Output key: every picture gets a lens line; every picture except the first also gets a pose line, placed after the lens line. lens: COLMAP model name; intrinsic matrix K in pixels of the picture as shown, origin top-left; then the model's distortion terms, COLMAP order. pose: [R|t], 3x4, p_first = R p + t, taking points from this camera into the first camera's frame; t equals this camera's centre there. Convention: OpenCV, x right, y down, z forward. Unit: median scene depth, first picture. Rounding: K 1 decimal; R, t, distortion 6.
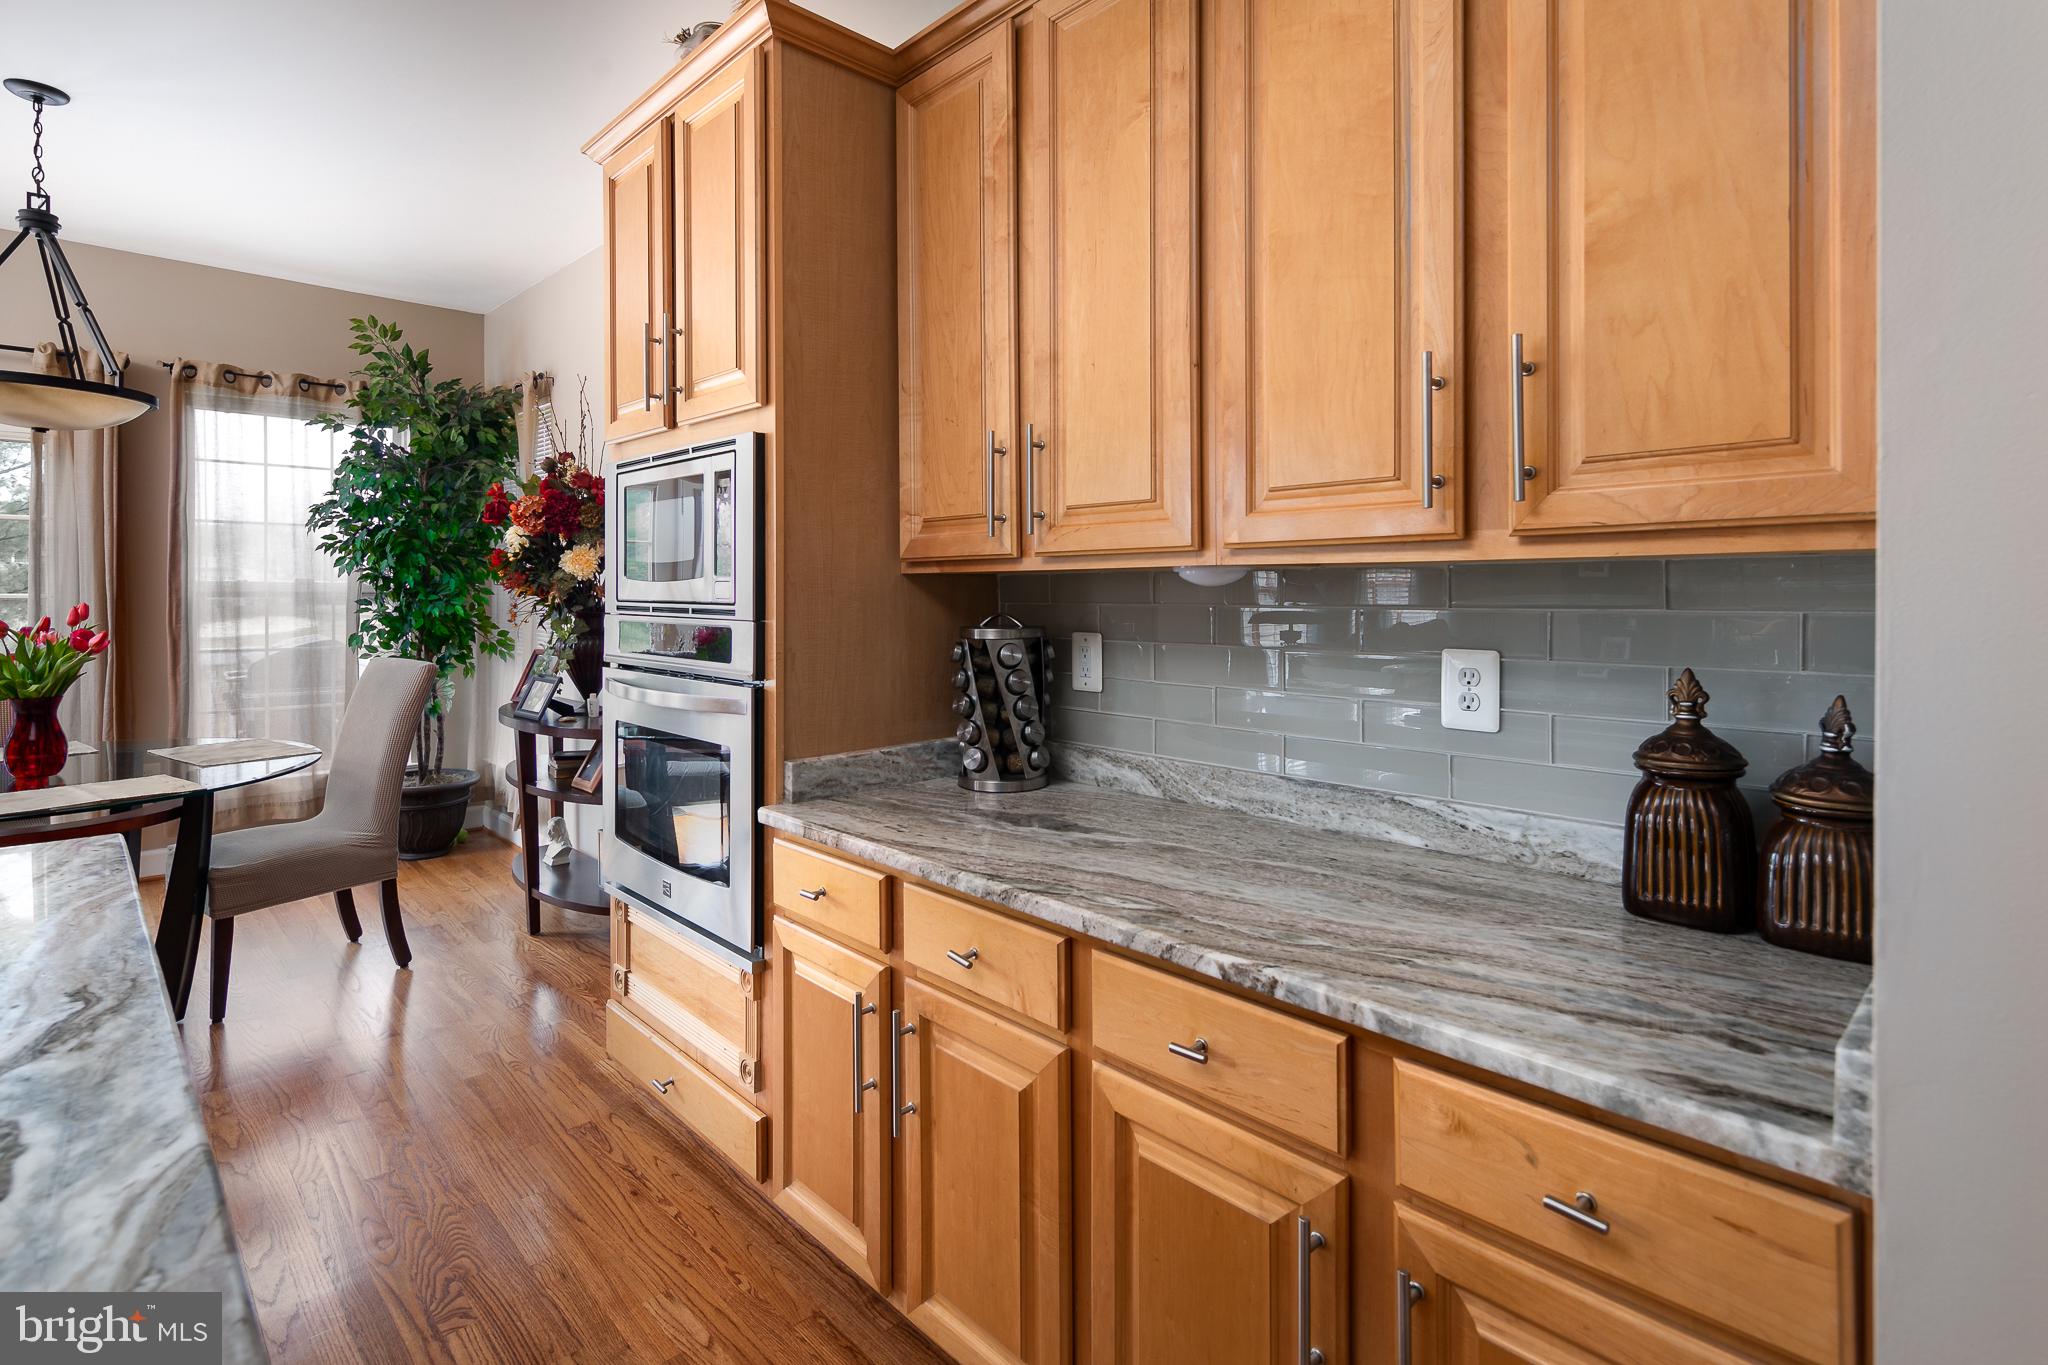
lens RADIAL K [[989.9, 0, 931.9], [0, 989.9, 580.3], [0, 0, 1]] dist [0.011034, -0.006509]
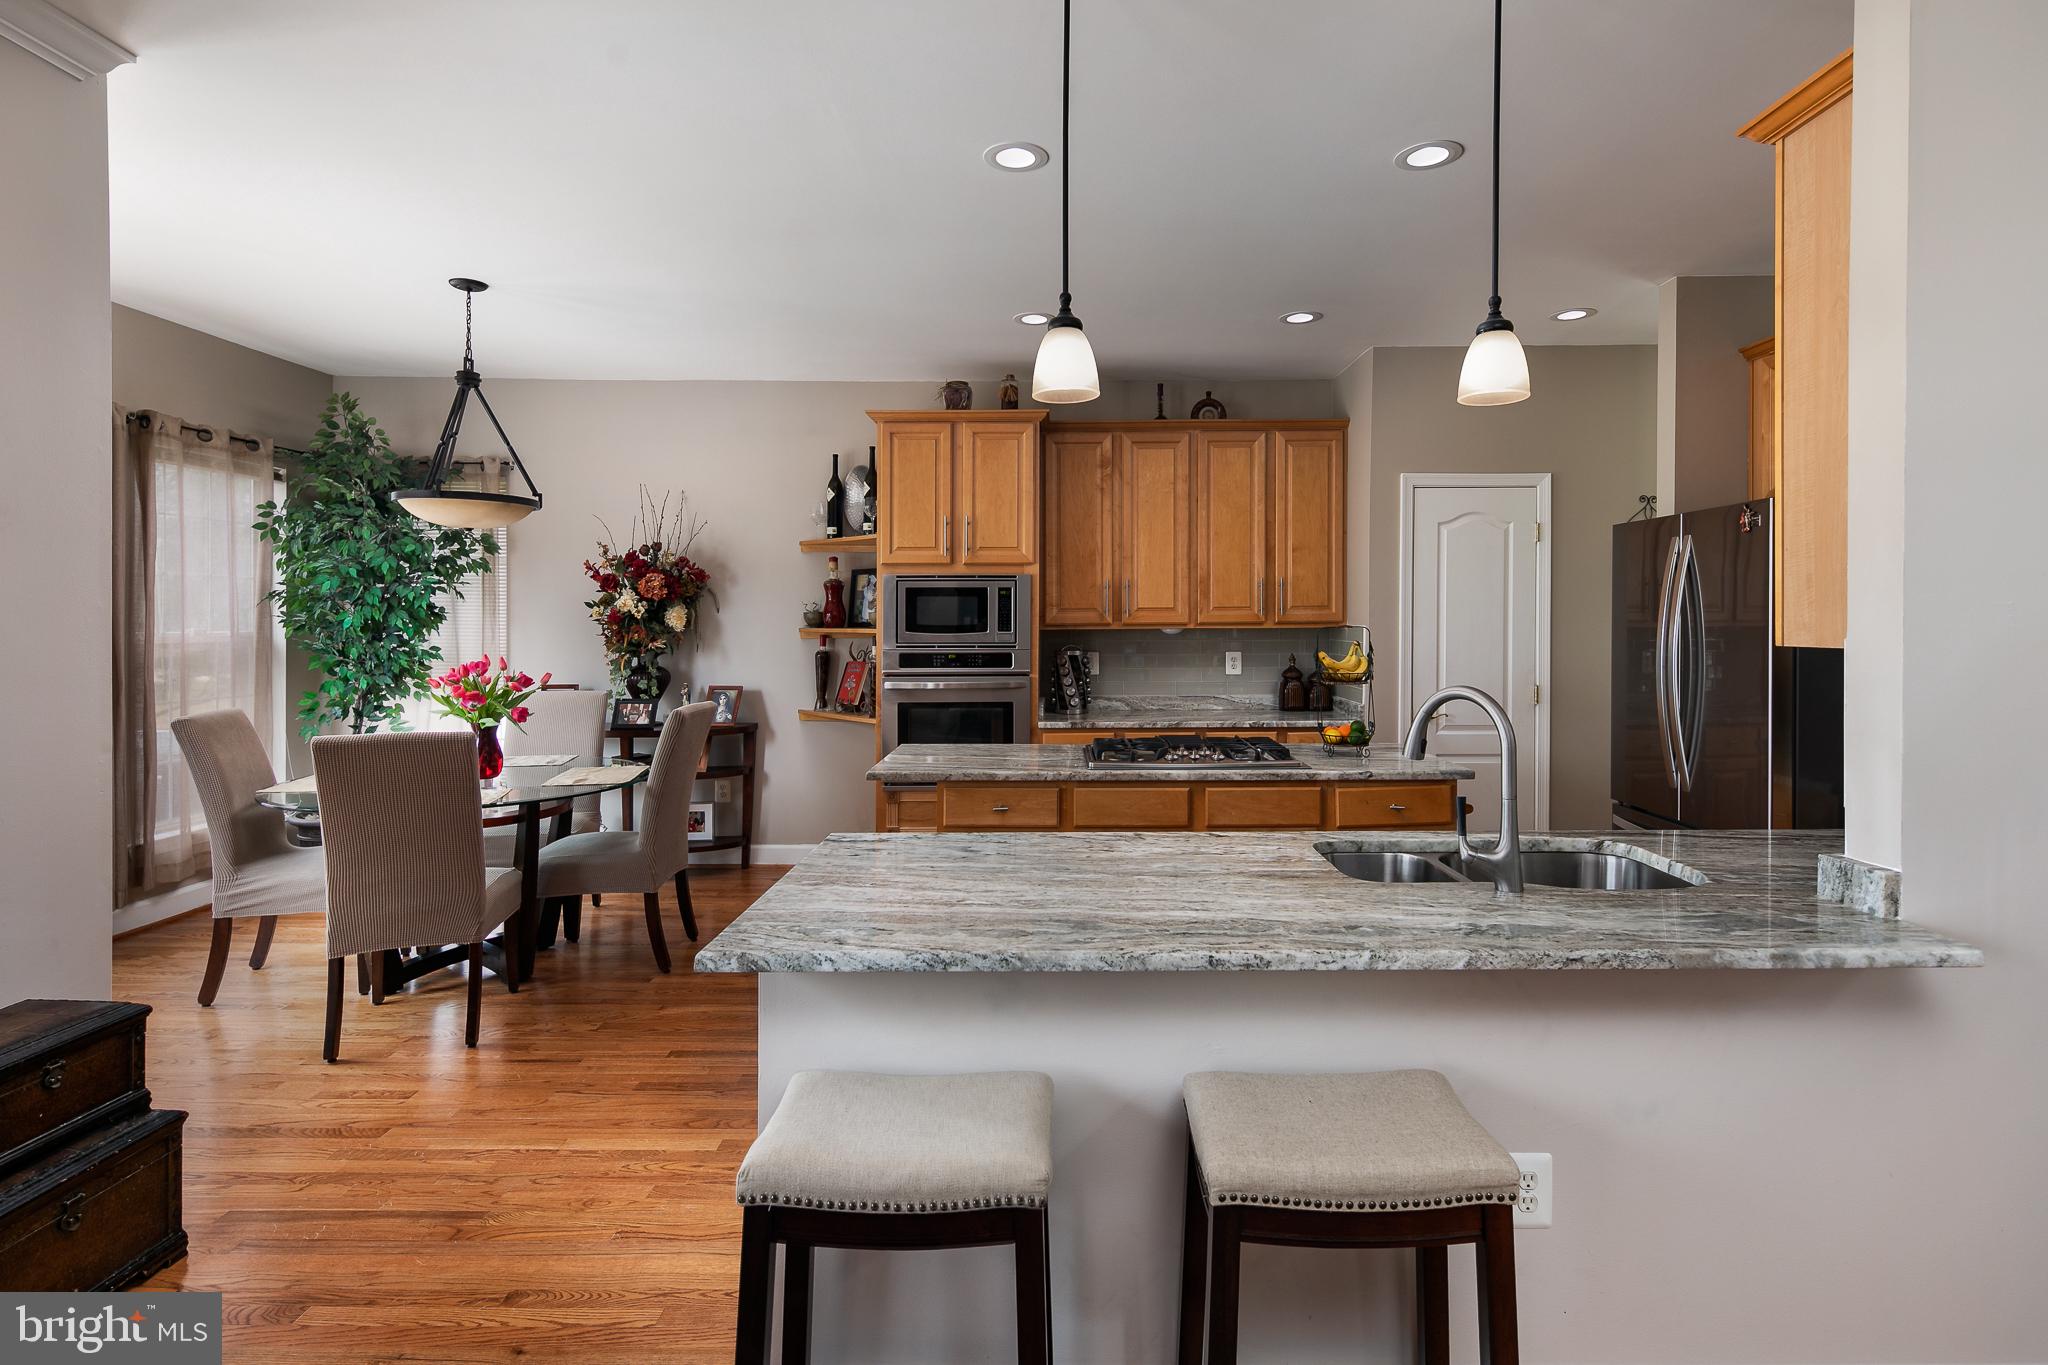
lens RADIAL K [[989.9, 0, 1003.5], [0, 989.9, 618.1], [0, 0, 1]] dist [0.011034, -0.006509]
pose [[0.708862, -0.000185, 0.705347, -2.383459], [-0.000759, 0.999999, 0.001025, -0.050001], [-0.705346, -0.001262, 0.708862, -0.873402]]
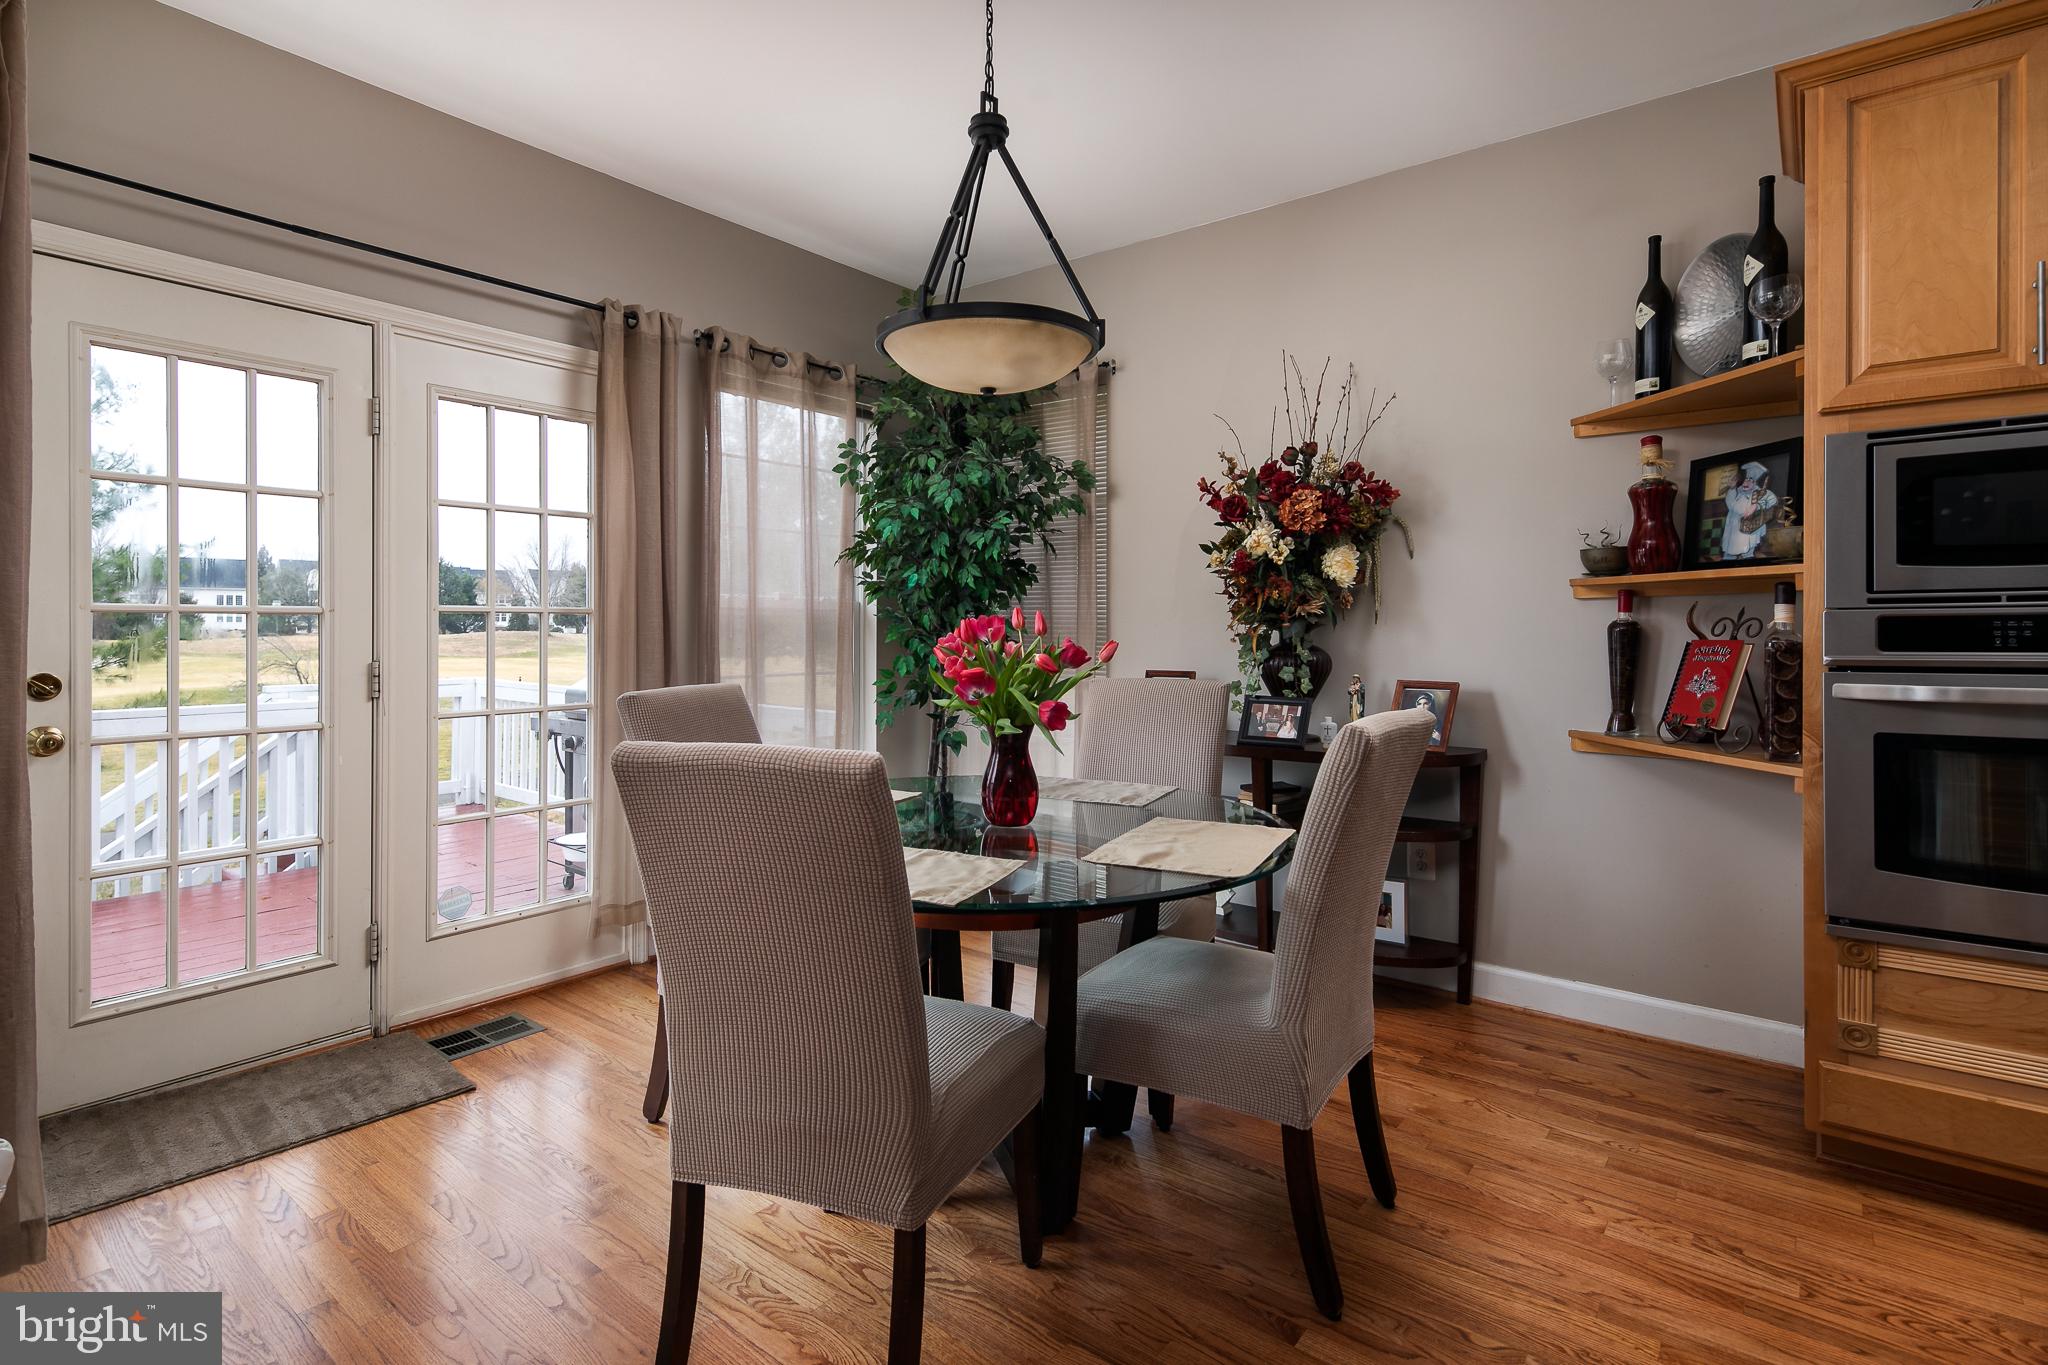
lens RADIAL K [[989.9, 0, 996.5], [0, 989.9, 622.7], [0, 0, 1]] dist [0.011034, -0.006509]
pose [[0.990199, -0.002141, 0.139647, -1.776319], [0.001738, 0.999994, 0.003003, 0.064344], [-0.139653, -0.002731, 0.990197, 0.393089]]
